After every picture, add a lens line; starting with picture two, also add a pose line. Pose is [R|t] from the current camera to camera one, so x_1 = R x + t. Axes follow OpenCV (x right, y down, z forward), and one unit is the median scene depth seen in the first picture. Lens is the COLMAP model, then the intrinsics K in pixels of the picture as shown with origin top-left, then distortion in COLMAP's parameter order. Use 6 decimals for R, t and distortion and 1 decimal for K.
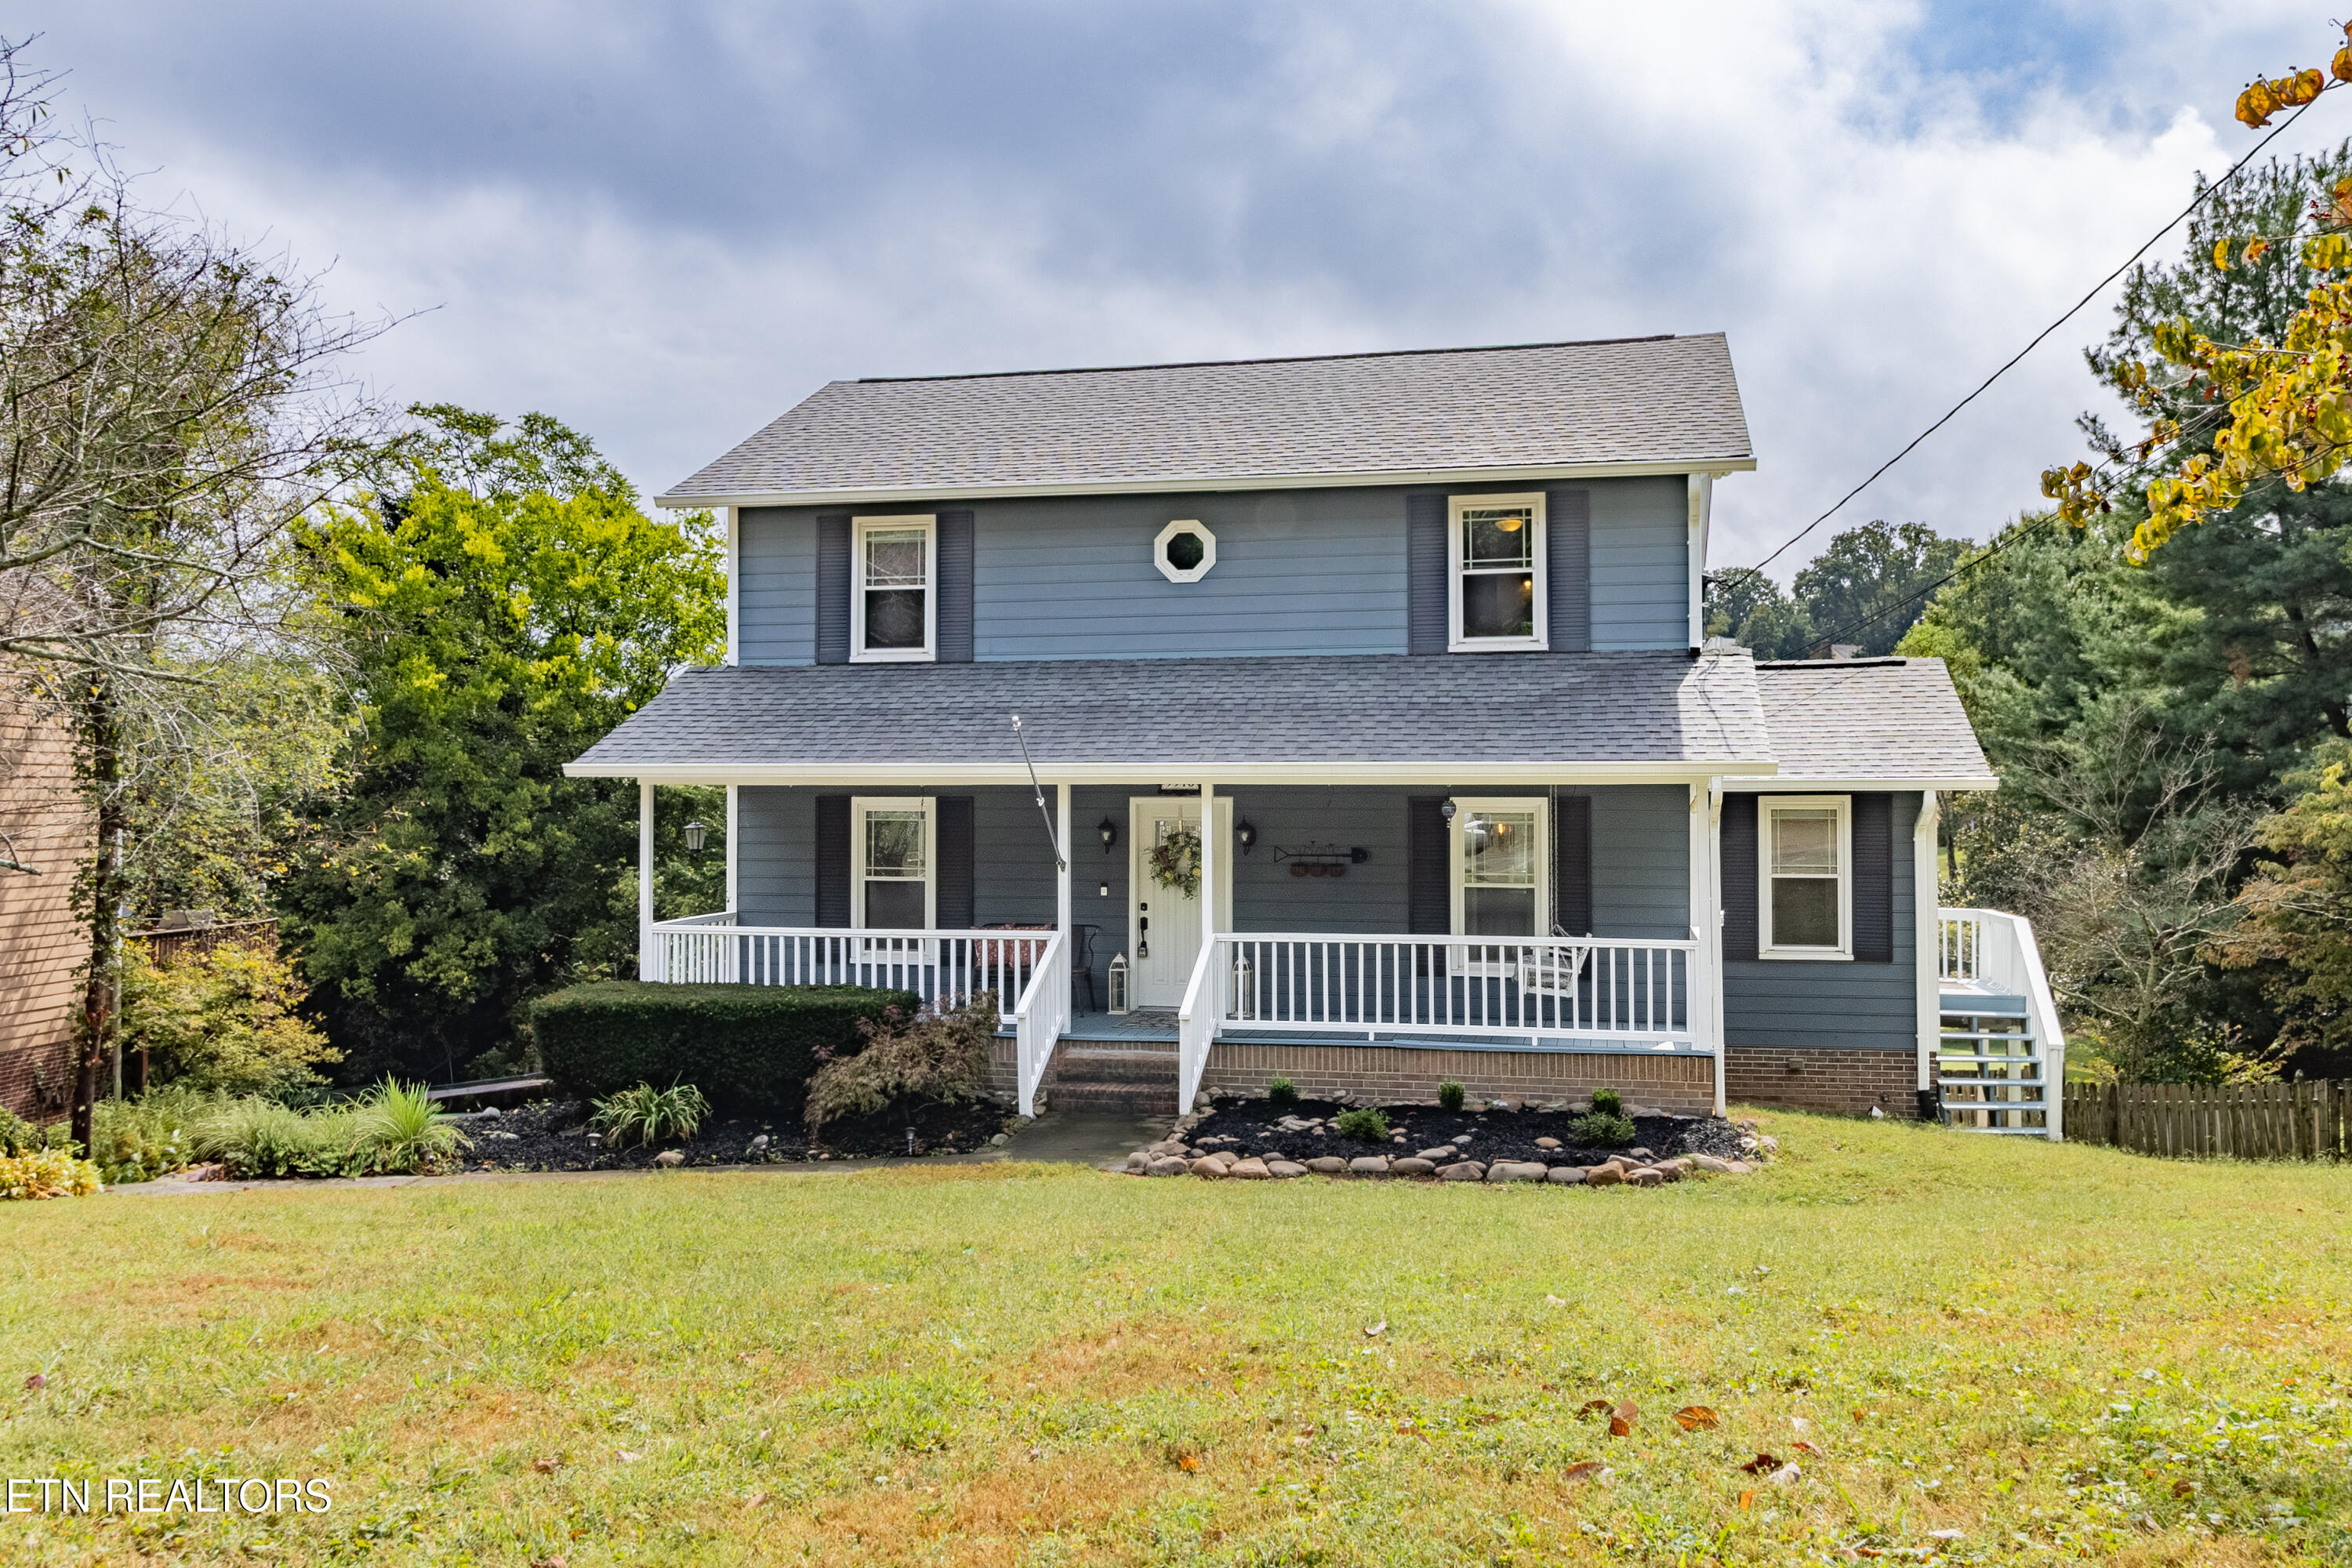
lens RADIAL K [[1688.8, 0, 1176.4], [0, 1688.8, 649.3], [0, 0, 1]] dist [0.014622, -0.001052]
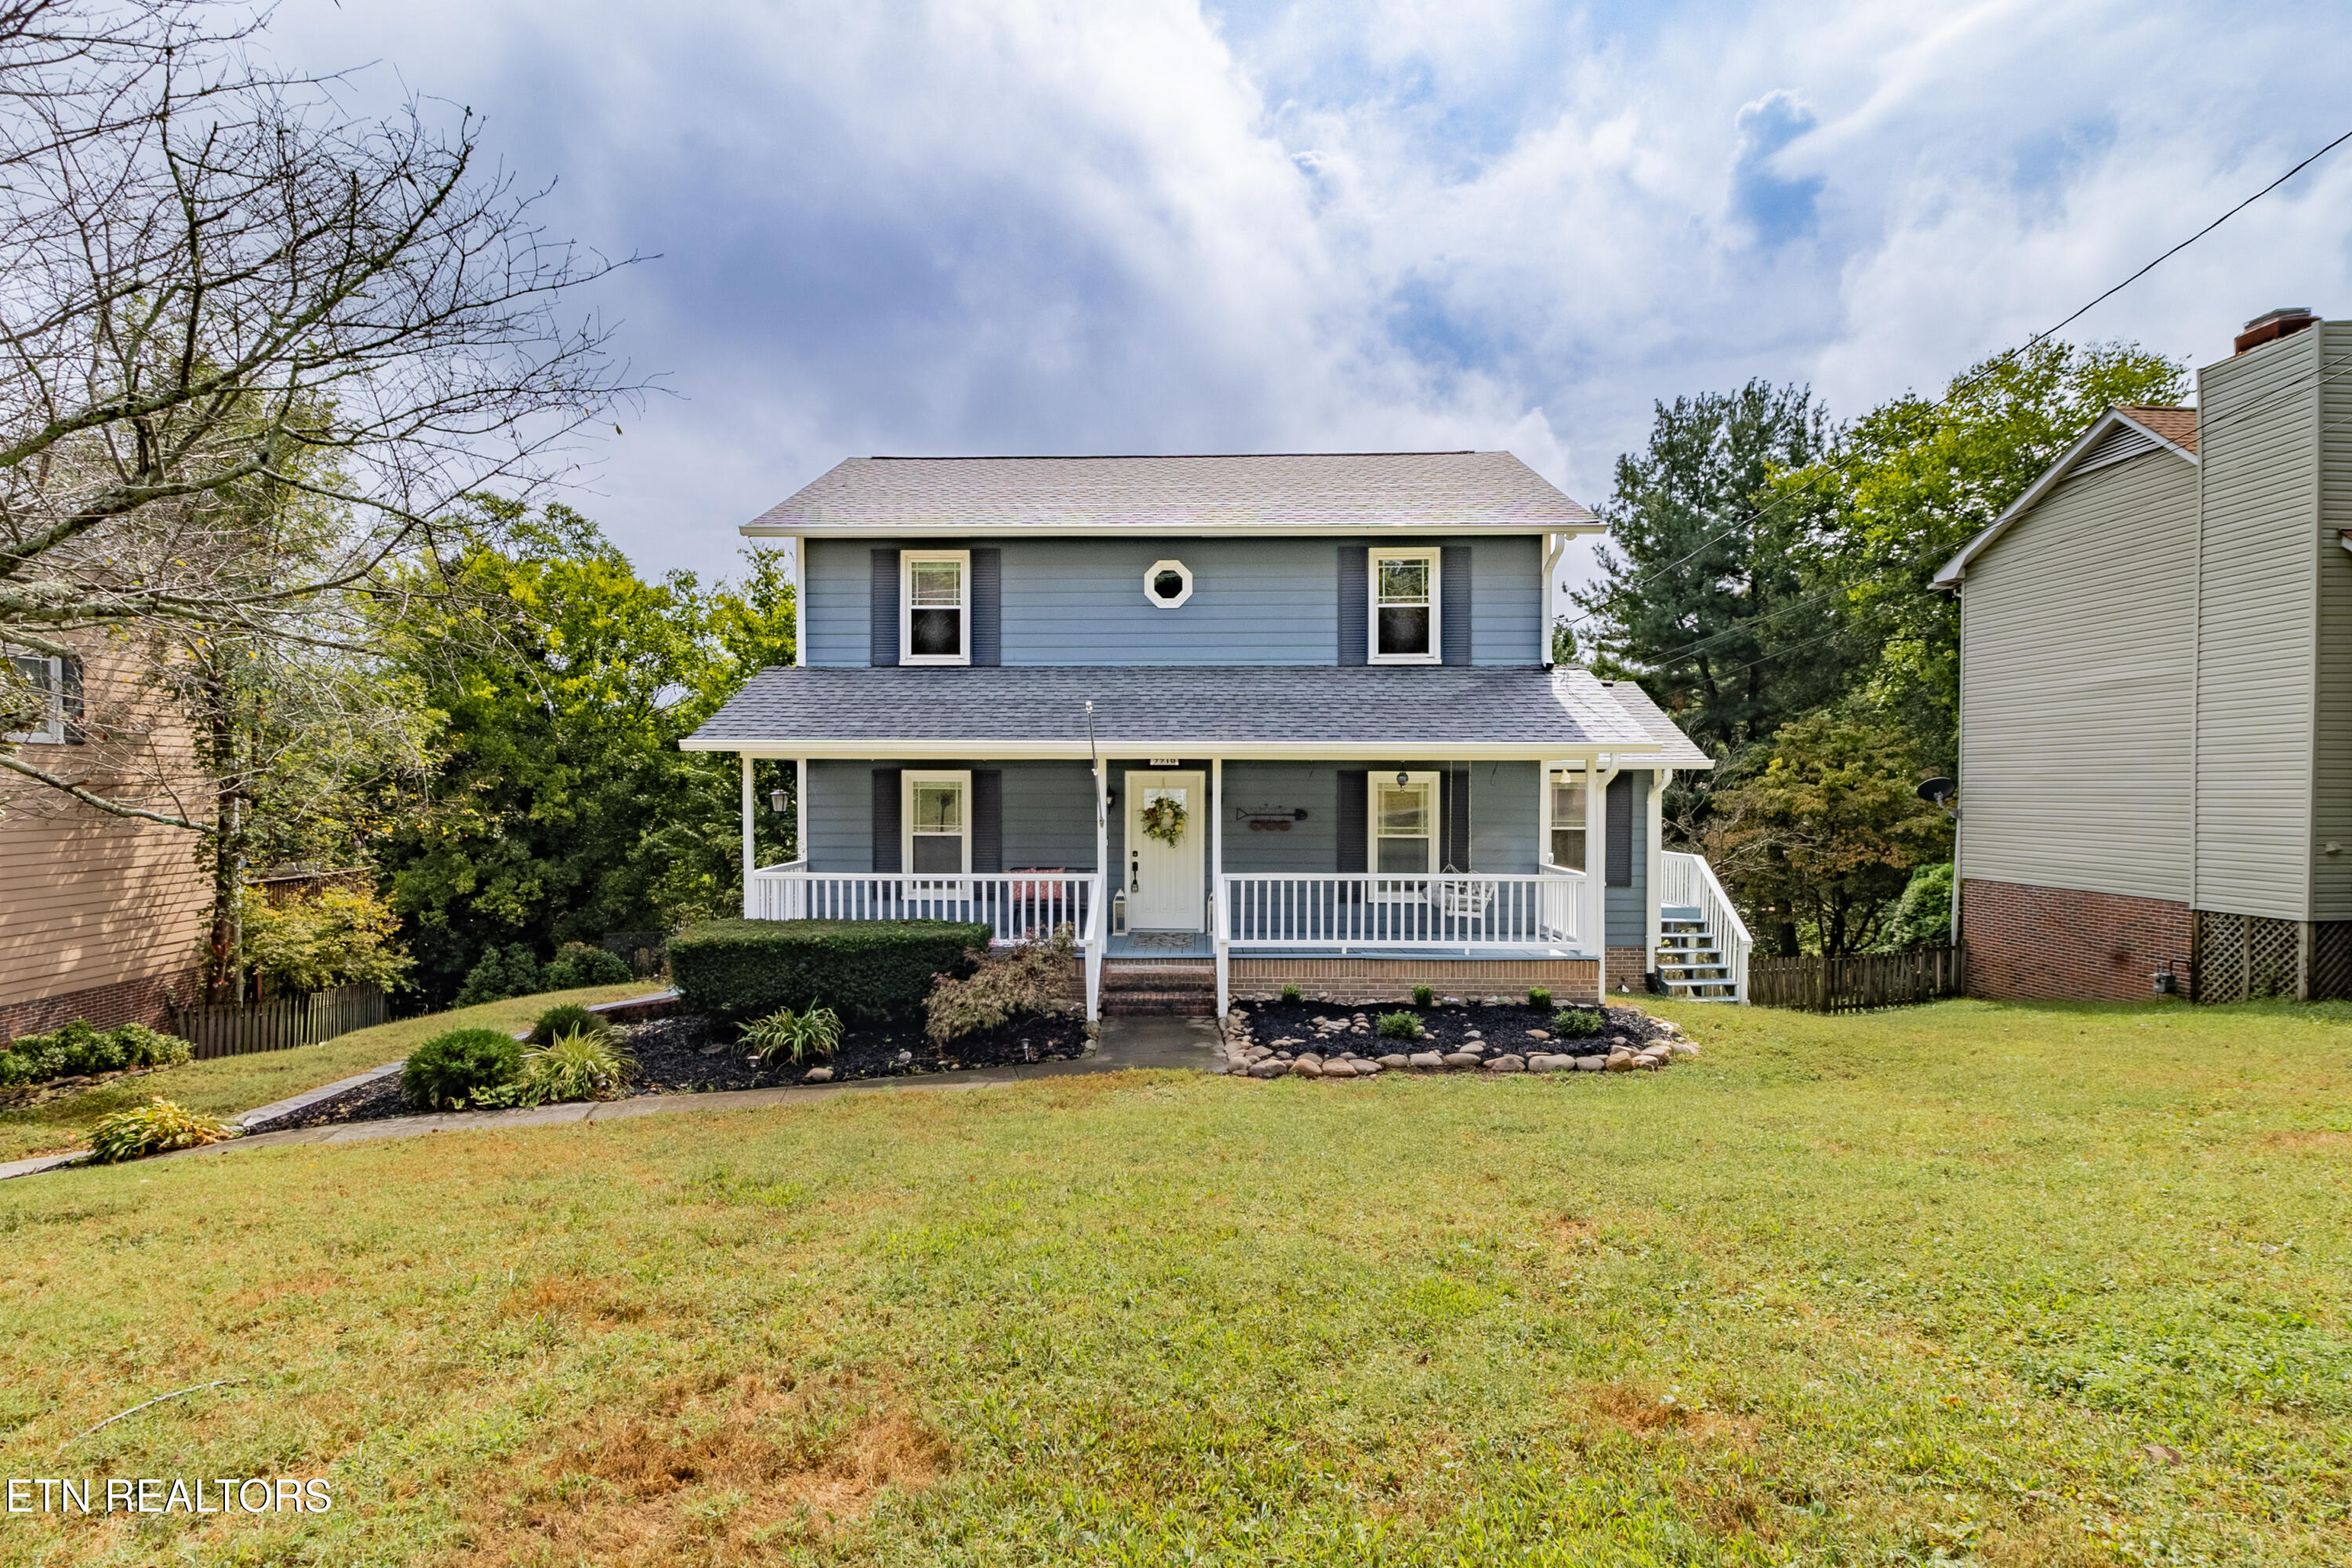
lens RADIAL K [[1080.5, 0, 1180.5], [0, 1080.5, 743.9], [0, 0, 1]] dist [0.007833, -0.000091]
pose [[0.985368, 0.008262, 0.170239, -0.126736], [-0.017099, 0.998577, 0.050510, 0.023007], [-0.169579, -0.052682, 0.984107, 0.165799]]
